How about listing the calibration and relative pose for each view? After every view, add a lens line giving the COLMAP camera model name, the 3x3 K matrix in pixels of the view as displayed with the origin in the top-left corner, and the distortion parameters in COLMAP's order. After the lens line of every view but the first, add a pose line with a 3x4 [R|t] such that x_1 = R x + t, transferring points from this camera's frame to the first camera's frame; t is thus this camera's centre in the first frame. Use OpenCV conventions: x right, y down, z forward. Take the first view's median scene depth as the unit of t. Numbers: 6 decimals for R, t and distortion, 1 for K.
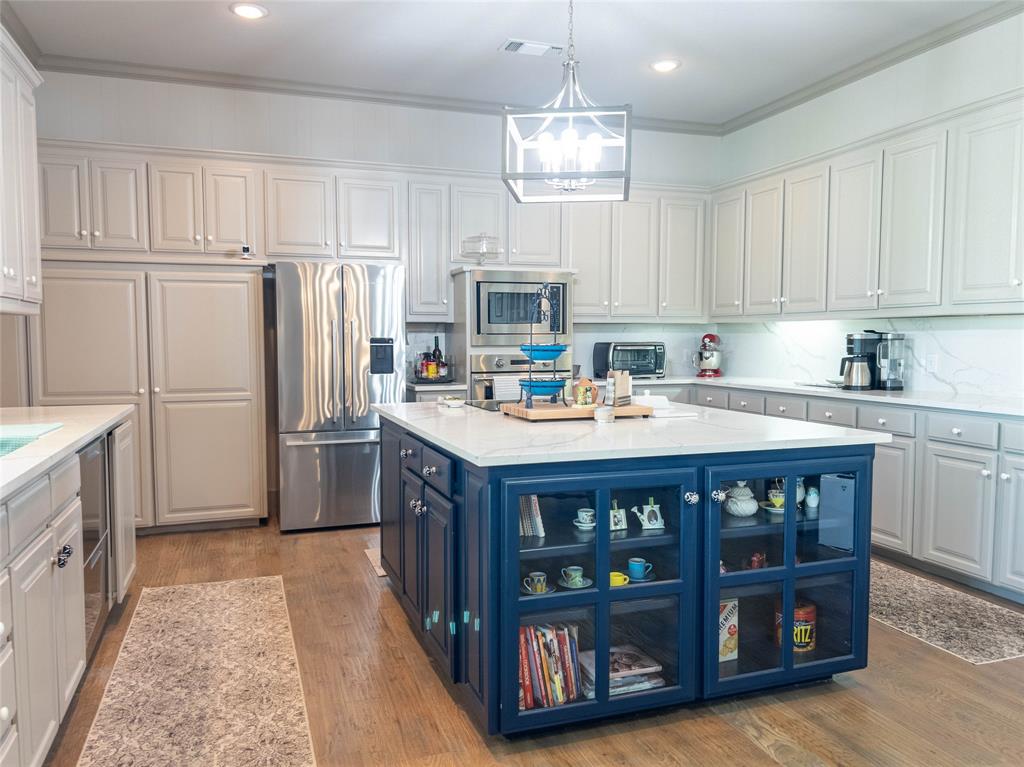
lens RADIAL K [[779.9, 0, 516.0], [0, 779.9, 387.1], [0, 0, 1]] dist [0.045630, -0.041339]
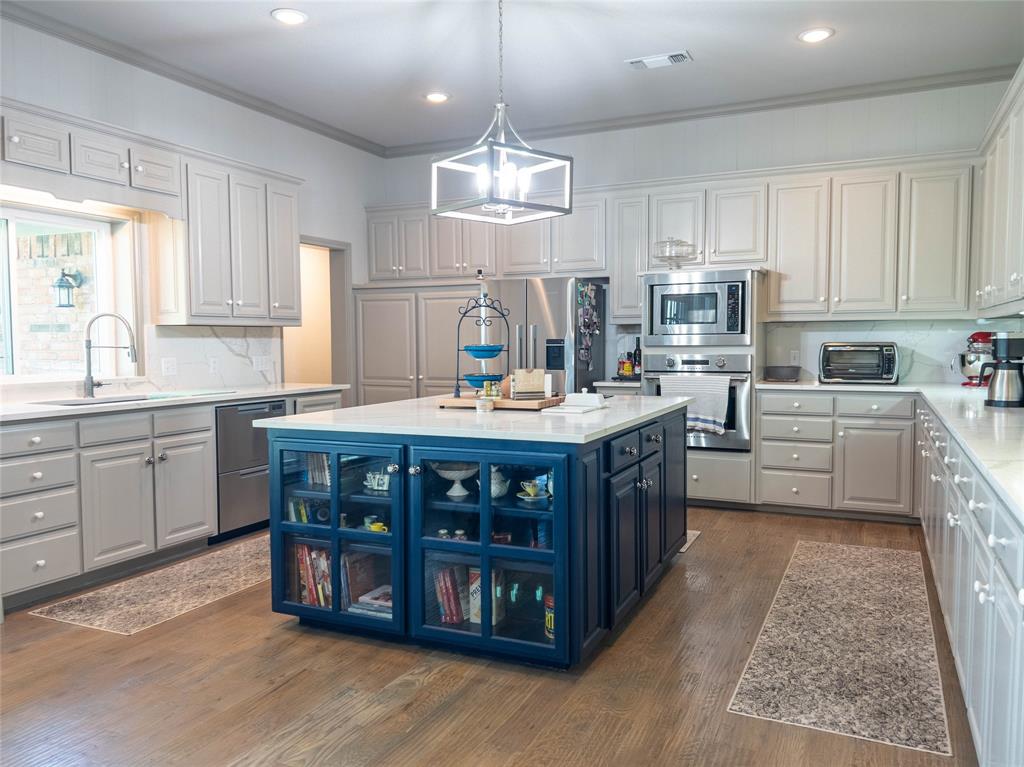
lens RADIAL K [[779.9, 0, 512.4], [0, 779.9, 385.7], [0, 0, 1]] dist [0.045630, -0.041339]
pose [[0.712735, 0.038256, -0.700389, 0.631661], [-0.039577, 0.999114, 0.014299, -0.007925], [0.700316, 0.017528, 0.713618, 0.127147]]
